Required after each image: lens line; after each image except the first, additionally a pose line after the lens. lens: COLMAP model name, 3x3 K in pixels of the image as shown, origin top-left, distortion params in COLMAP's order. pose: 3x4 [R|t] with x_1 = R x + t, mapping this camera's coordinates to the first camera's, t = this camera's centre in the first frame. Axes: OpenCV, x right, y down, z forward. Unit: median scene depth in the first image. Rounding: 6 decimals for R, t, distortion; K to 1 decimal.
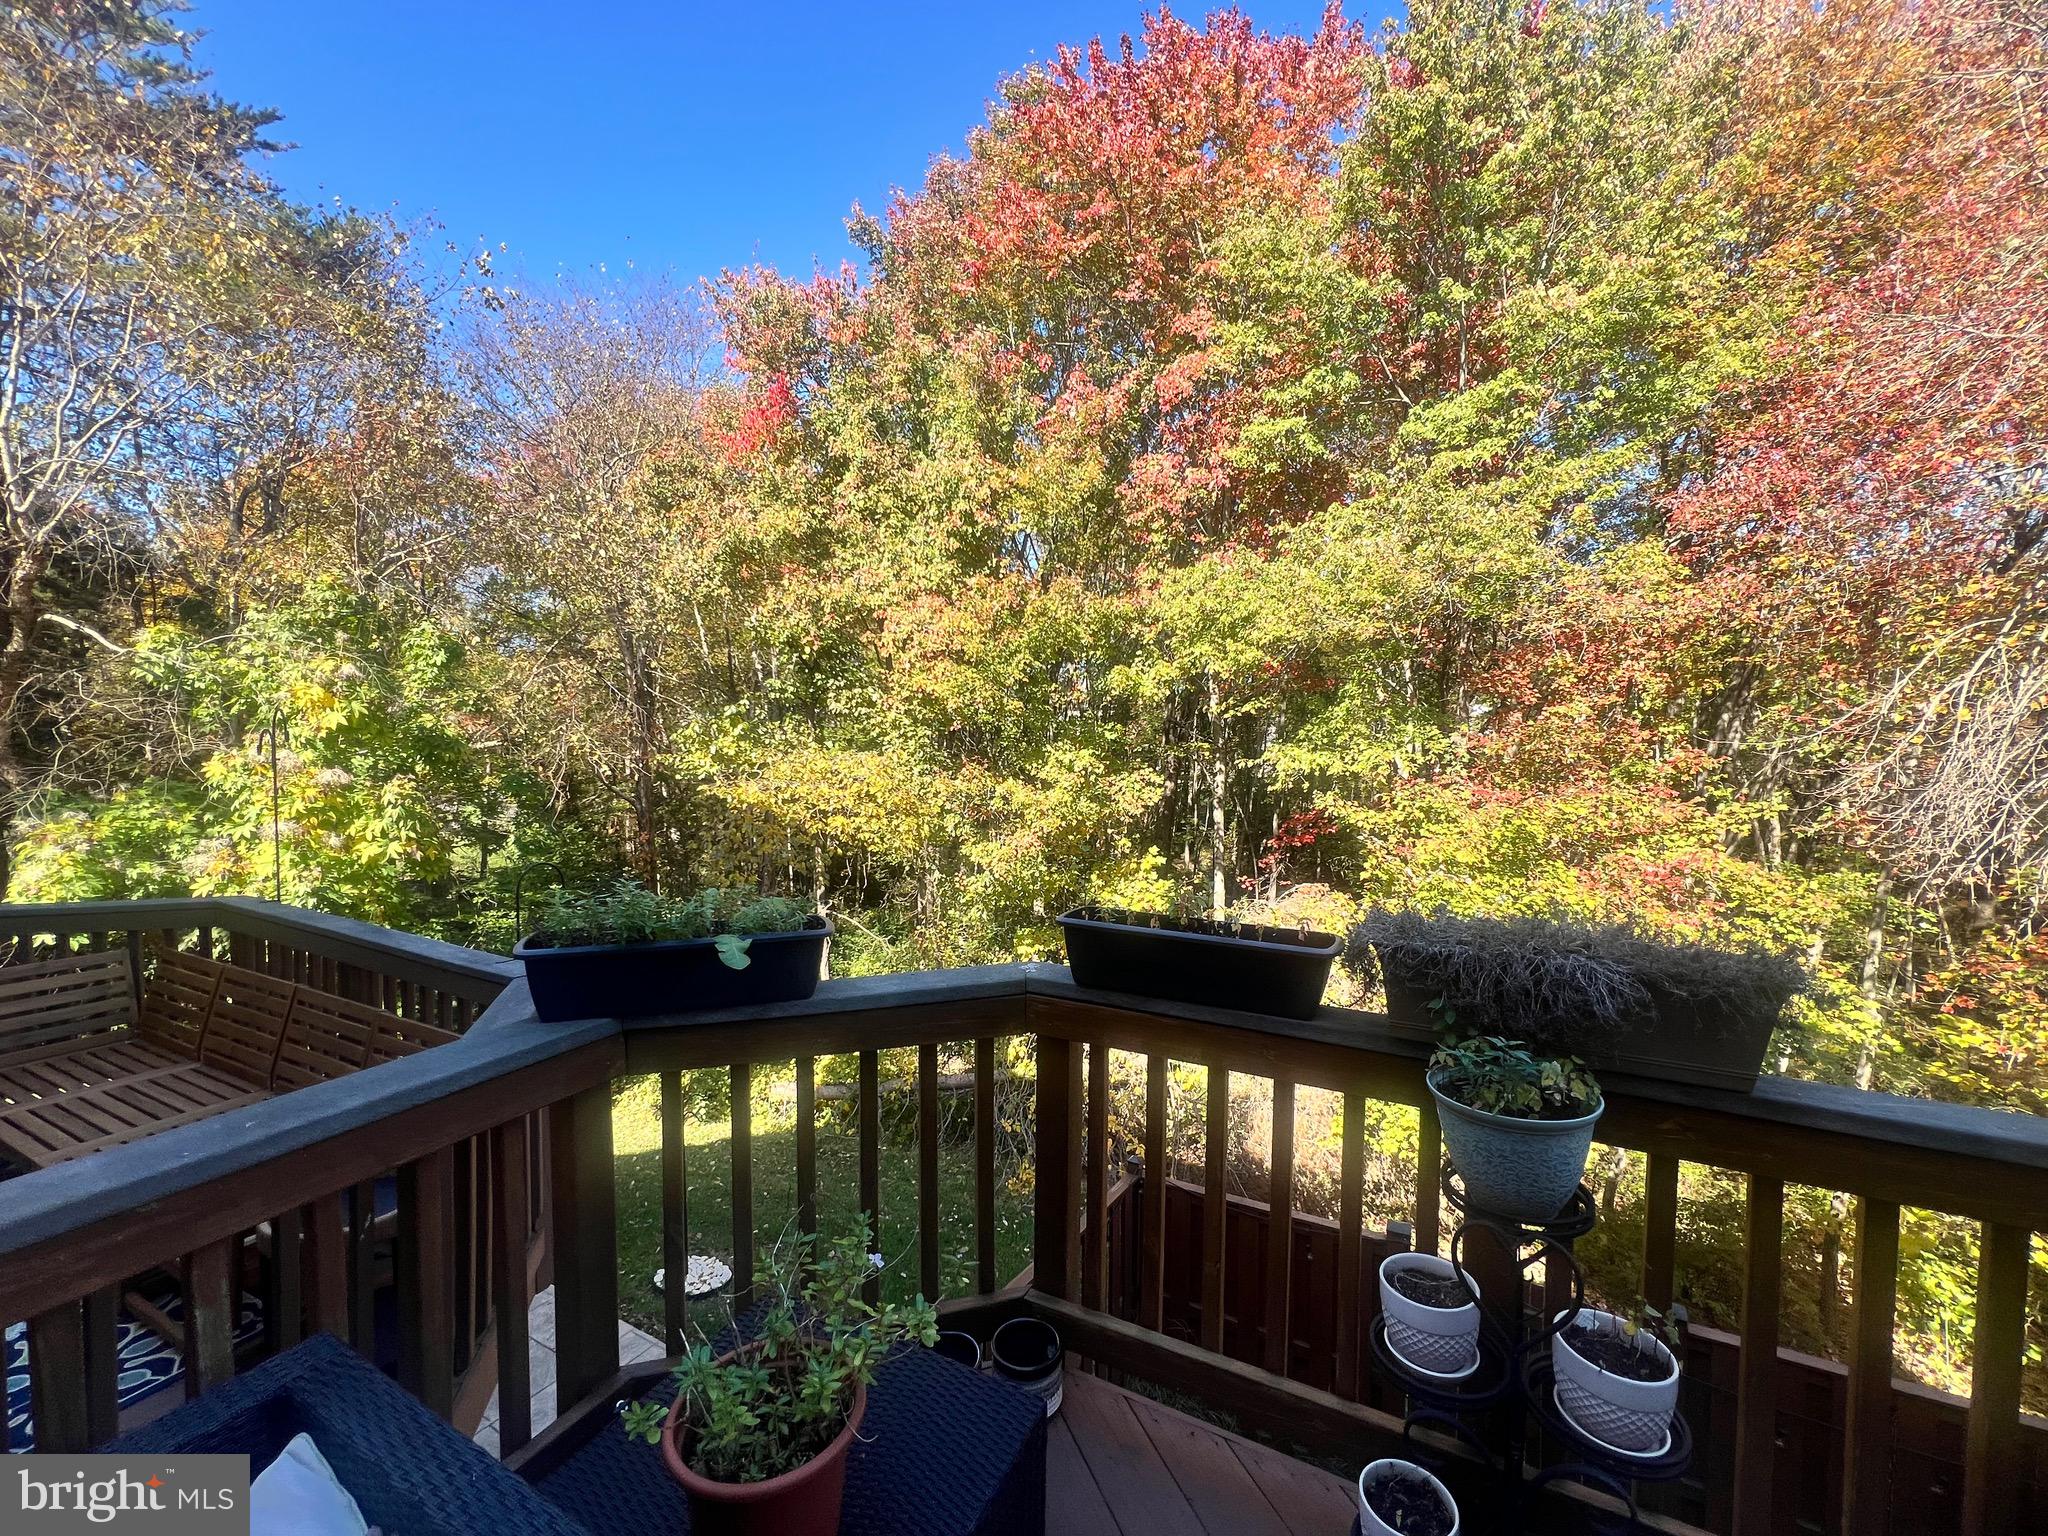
lens RADIAL K [[835.0, 0, 1038.1], [0, 835.0, 767.9], [0, 0, 1]] dist [-0.016760, 0.000184]
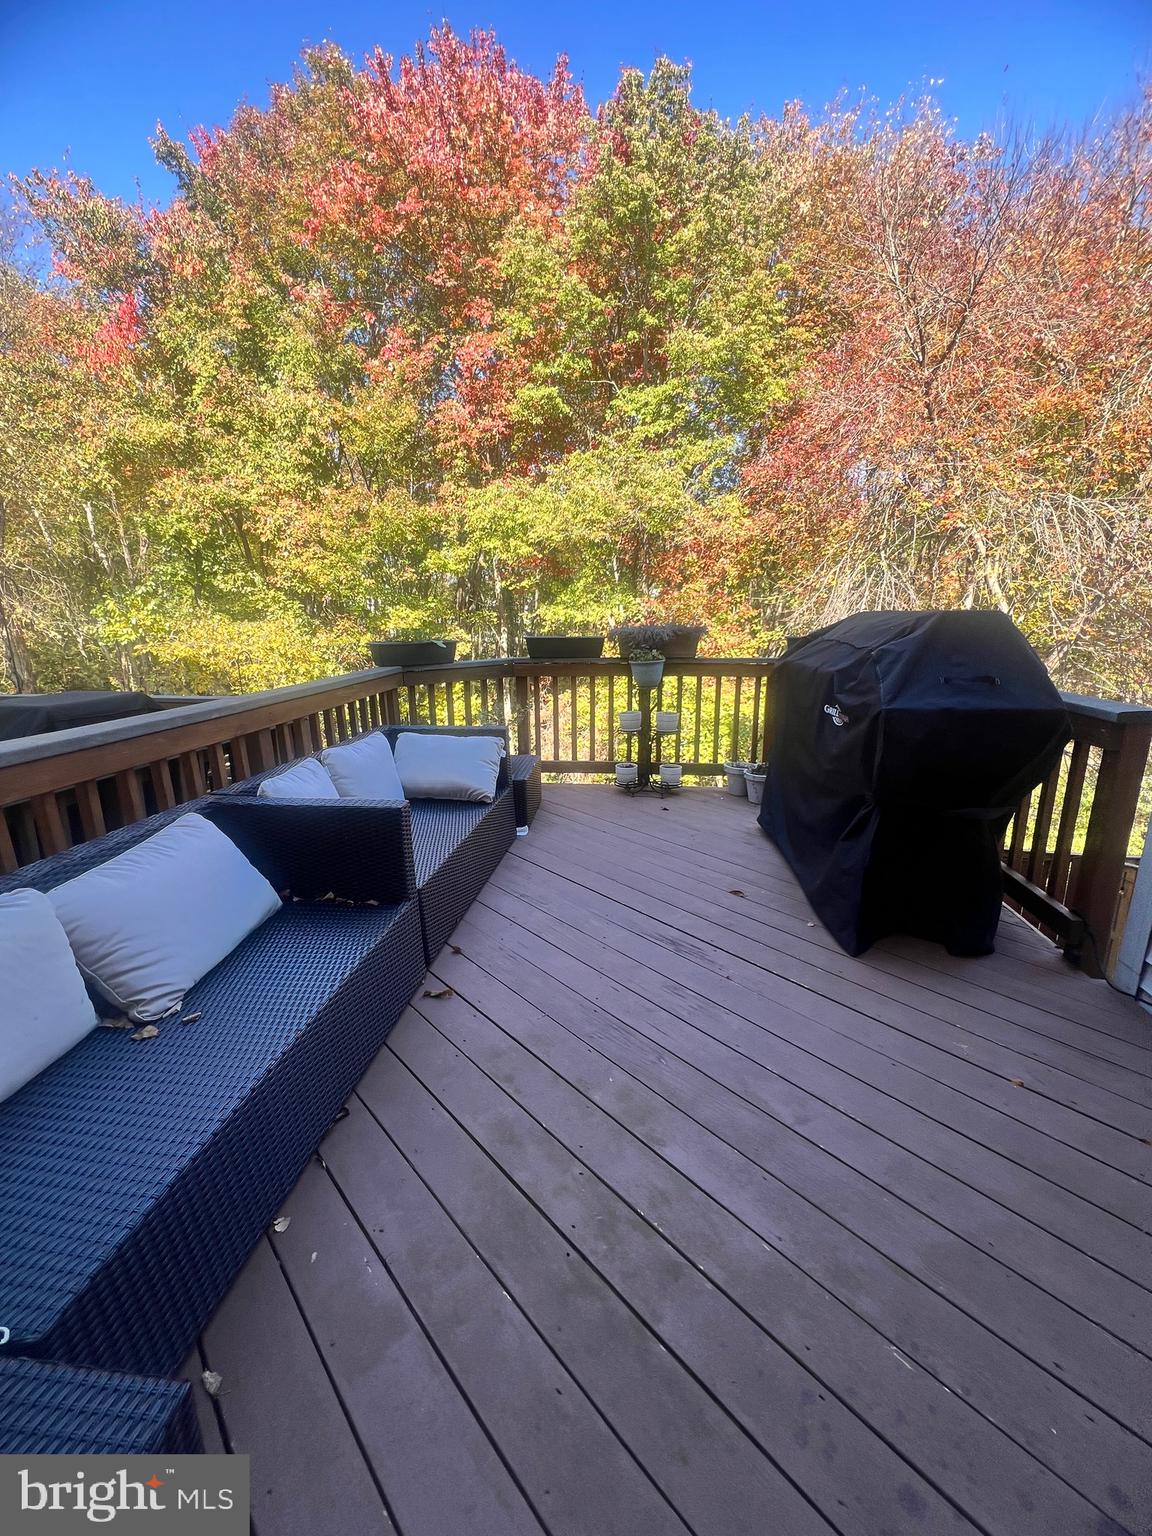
lens RADIAL K [[630.0, 0, 576.0], [0, 630.0, 768.0], [0, 0, 1]] dist [-0.002452, 0.000834]
pose [[0.939113, -0.098238, 0.329265, -0.092635], [0.030921, 0.978533, 0.203758, 0.026448], [-0.342214, -0.181171, 0.921991, -0.203988]]
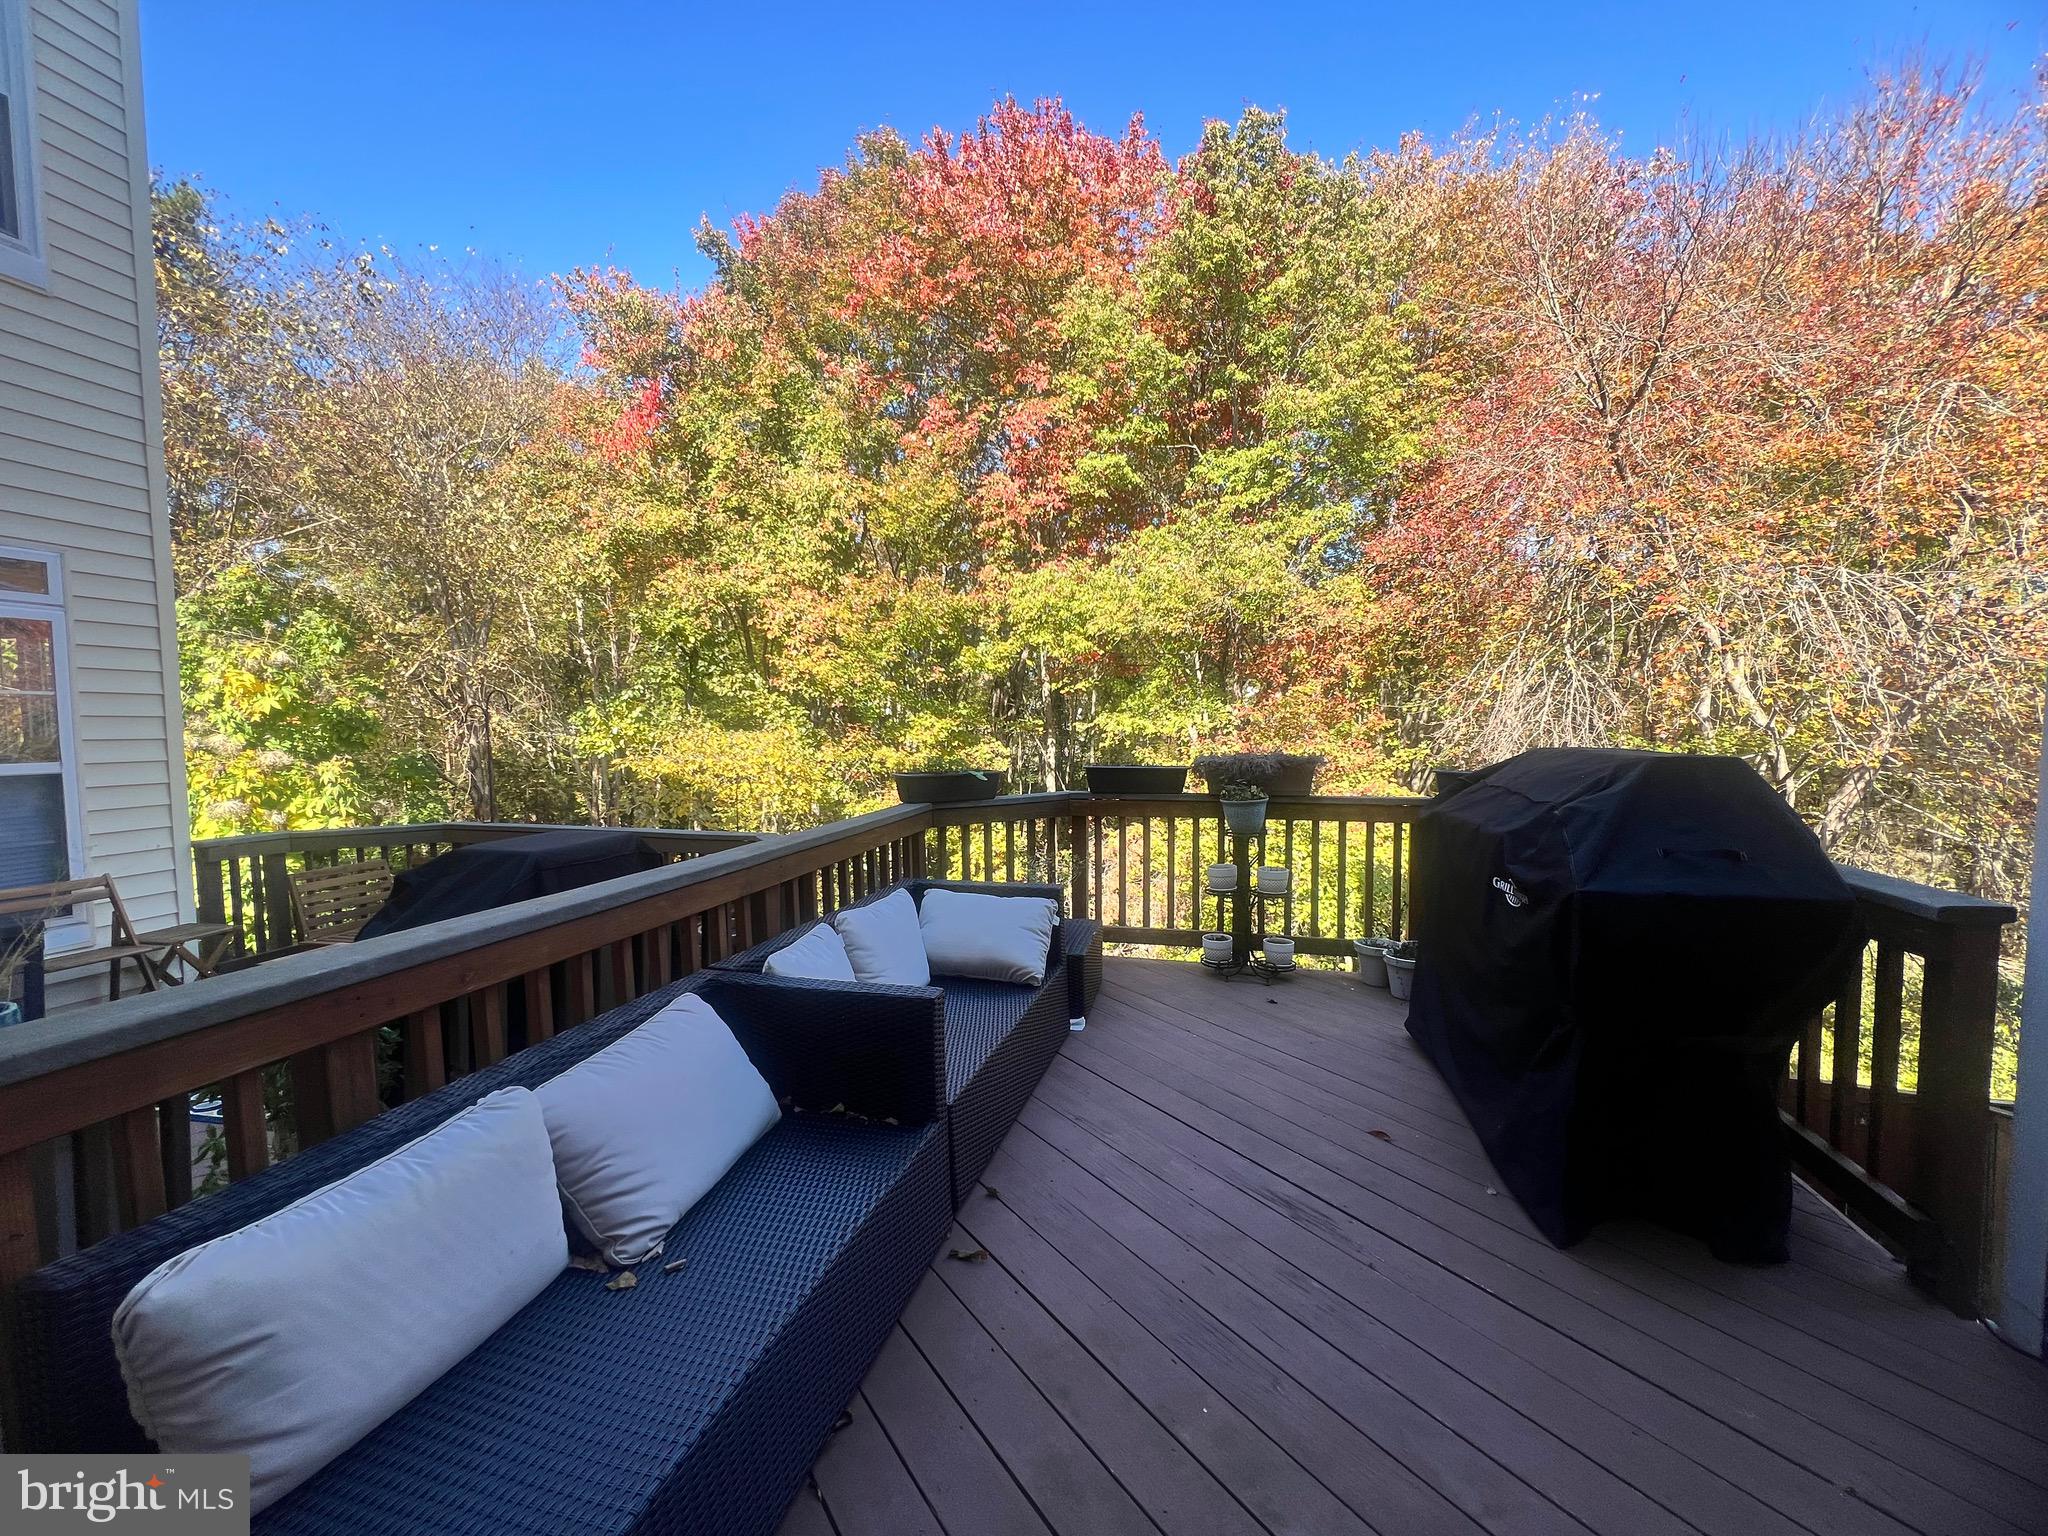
lens RADIAL K [[839.9, 0, 1028.4], [0, 839.9, 764.6], [0, 0, 1]] dist [-0.002452, 0.000834]
pose [[0.977132, -0.026933, 0.210922, -0.098717], [0.023608, 0.999554, 0.018269, 0.017530], [-0.211321, -0.012872, 0.977332, -0.212936]]
